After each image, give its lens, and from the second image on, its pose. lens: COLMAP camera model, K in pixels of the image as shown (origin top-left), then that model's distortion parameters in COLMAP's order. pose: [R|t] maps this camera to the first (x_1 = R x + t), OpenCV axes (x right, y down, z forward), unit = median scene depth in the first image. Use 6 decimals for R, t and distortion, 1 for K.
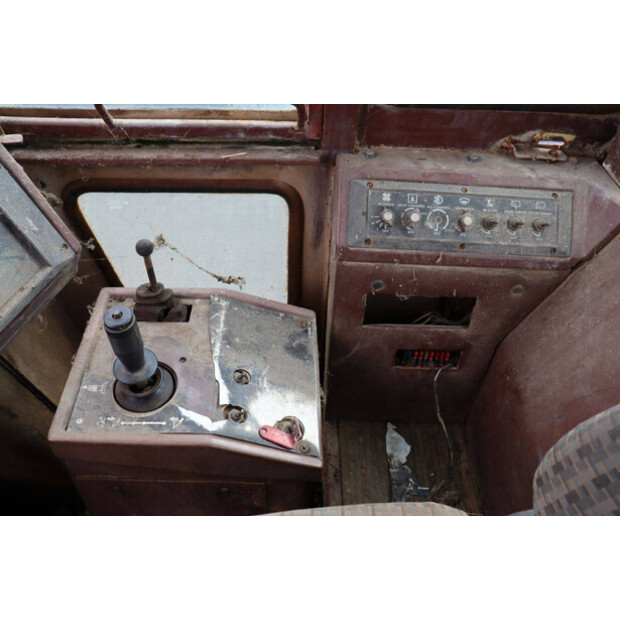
lens RADIAL K [[505.7, 0, 310.0], [0, 505.7, 310.0], [0, 0, 1]] dist [-0.174521, 0.129836]
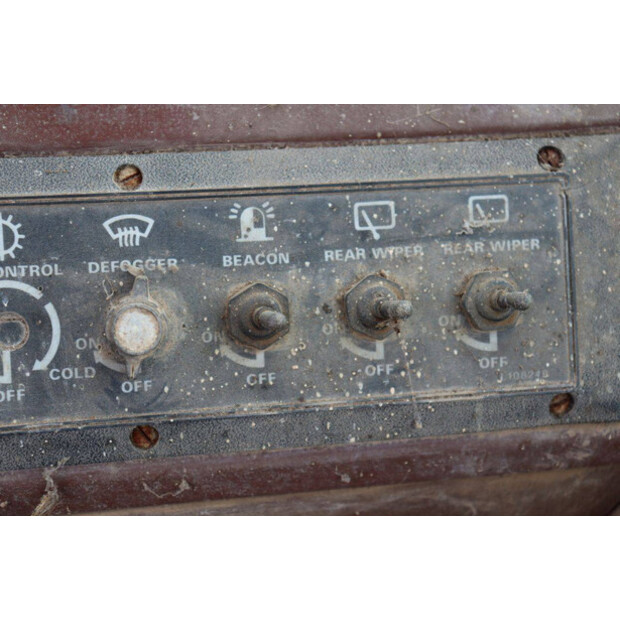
lens RADIAL K [[1111.8, 0, 310.0], [0, 1111.8, 310.0], [0, 0, 1]] dist [0.065282, 0.213929]
pose [[0.984478, -0.094831, 0.147681, 0.313830], [0.094450, 0.995483, 0.009606, -0.182072], [-0.147925, 0.004491, 0.988988, 0.507623]]
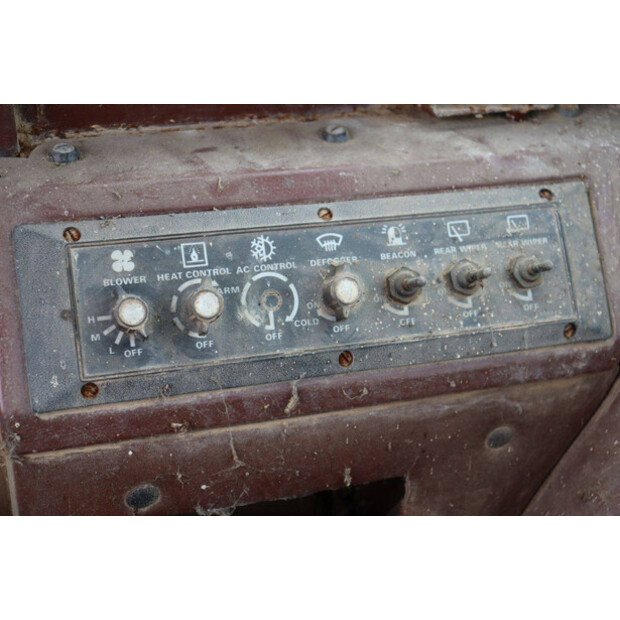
lens RADIAL K [[965.3, 0, 310.0], [0, 965.3, 310.0], [0, 0, 1]] dist [0.039305, 0.067795]
pose [[0.955596, -0.142971, 0.257673, 0.095853], [0.182879, 0.973383, -0.138132, -0.067166], [-0.231066, 0.179121, 0.956308, 0.292774]]
